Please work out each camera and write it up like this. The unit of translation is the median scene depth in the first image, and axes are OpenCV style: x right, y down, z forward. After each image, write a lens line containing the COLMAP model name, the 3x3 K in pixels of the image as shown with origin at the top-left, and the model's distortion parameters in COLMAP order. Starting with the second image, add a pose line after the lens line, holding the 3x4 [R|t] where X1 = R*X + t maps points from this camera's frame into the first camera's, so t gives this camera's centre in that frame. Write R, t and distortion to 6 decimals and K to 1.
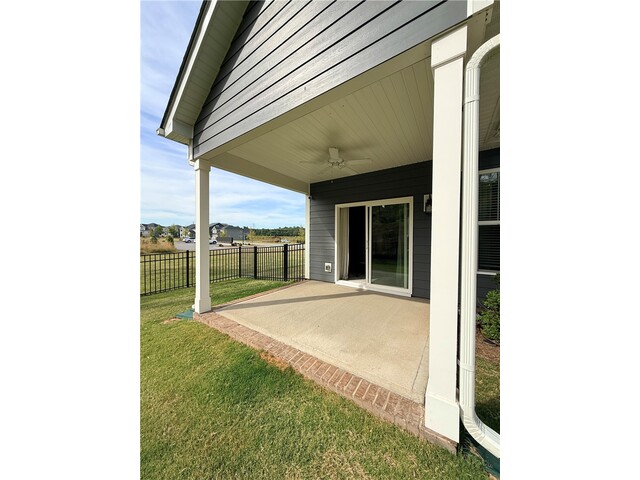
lens RADIAL K [[190.2, 0, 319.6], [0, 190.2, 236.5], [0, 0, 1]] dist [-0.002151, -0.000102]
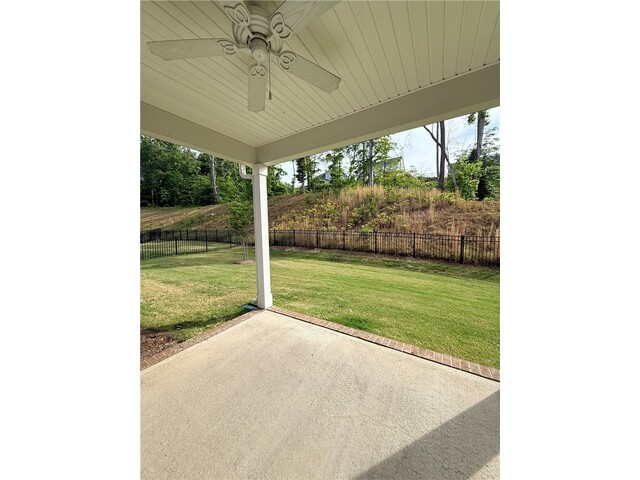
lens RADIAL K [[190.2, 0, 321.2], [0, 190.2, 240.4], [0, 0, 1]] dist [-0.002151, -0.000102]
pose [[-0.998238, 0.020104, -0.055834, -0.007449], [0.016138, 0.997375, 0.070590, -0.055010], [0.057106, 0.069564, -0.995942, 1.500626]]
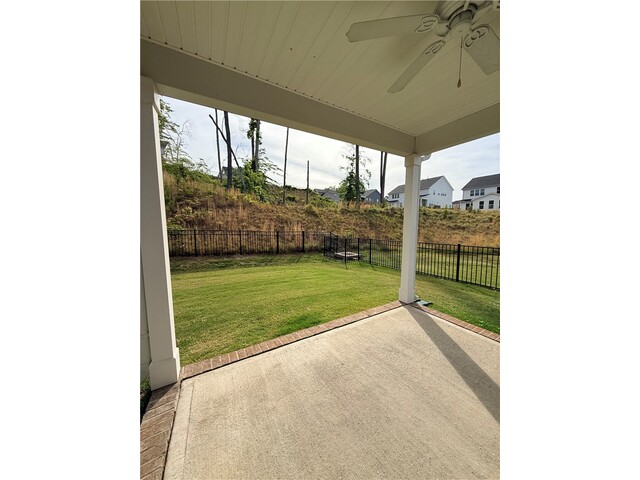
lens RADIAL K [[190.2, 0, 318.5], [0, 190.2, 239.4], [0, 0, 1]] dist [-0.002151, -0.000102]
pose [[-0.423407, 0.081228, -0.902291, 0.540074], [0.005333, 0.996178, 0.087178, -0.047303], [0.905924, 0.032100, -0.422222, 1.022571]]
